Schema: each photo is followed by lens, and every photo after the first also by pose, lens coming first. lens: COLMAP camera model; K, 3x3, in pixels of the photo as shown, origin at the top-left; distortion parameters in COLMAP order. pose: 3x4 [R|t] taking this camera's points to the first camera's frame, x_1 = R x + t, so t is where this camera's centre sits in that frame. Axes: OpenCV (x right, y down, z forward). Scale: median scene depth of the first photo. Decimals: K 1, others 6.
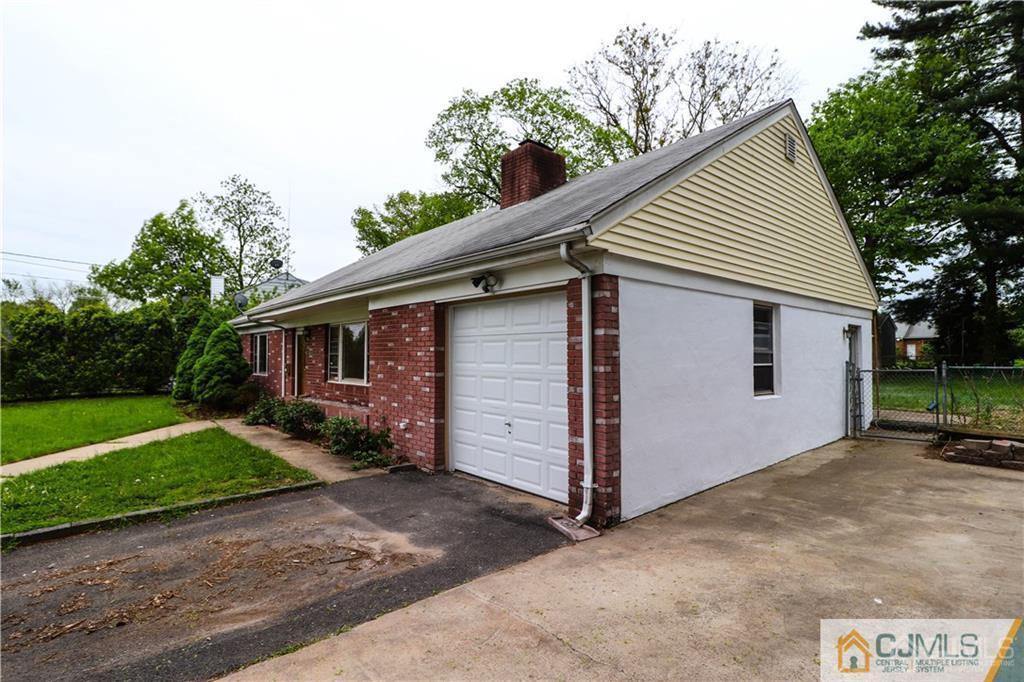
lens RADIAL K [[504.1, 0, 512.0], [0, 504.1, 341.0], [0, 0, 1]] dist [0.001099, -0.000020]
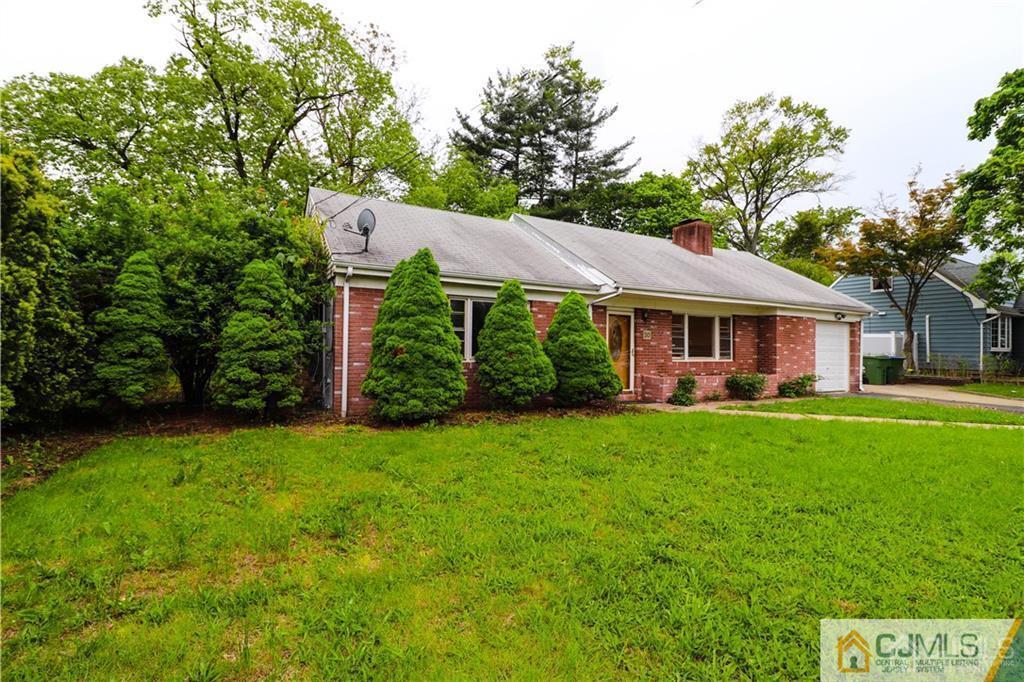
lens RADIAL K [[461.8, 0, 512.0], [0, 461.8, 341.0], [0, 0, 1]] dist [0.003959, -0.012827]
pose [[0.202710, 0.012271, 0.979162, -2.212366], [-0.046249, 0.998926, -0.002944, 0.082342], [-0.978146, -0.044689, 0.203060, 1.715775]]
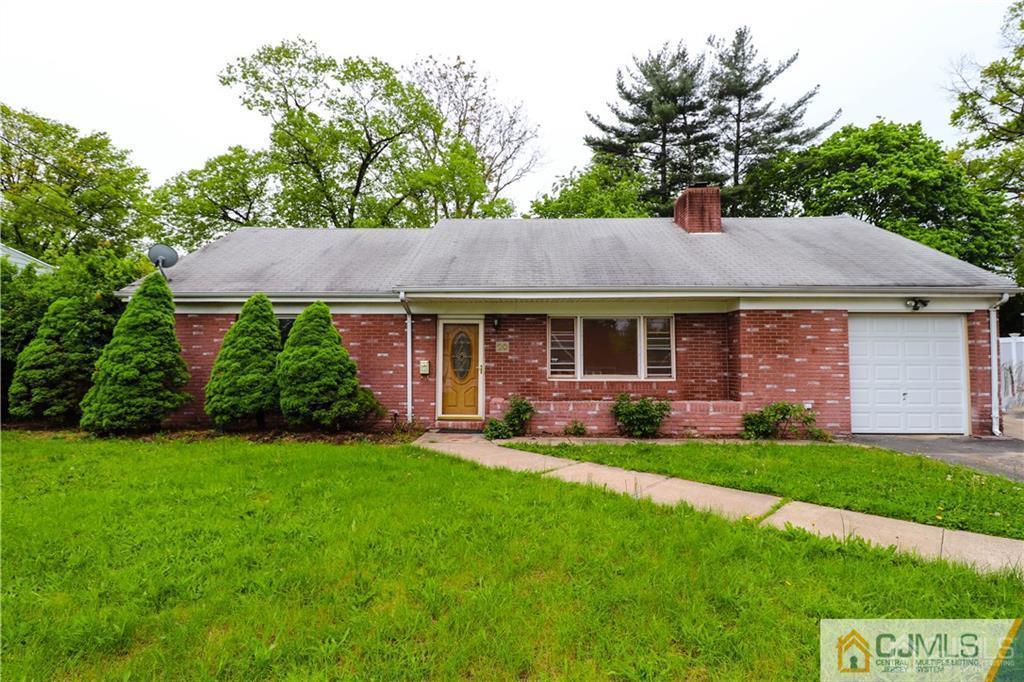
lens RADIAL K [[489.2, 0, 511.7], [0, 489.2, 337.4], [0, 0, 1]] dist [0.003249, -0.011925]
pose [[0.656504, 0.042427, 0.753128, -1.574277], [-0.023979, 0.999086, -0.035380, 0.056990], [-0.753941, 0.005168, 0.656921, 0.735662]]
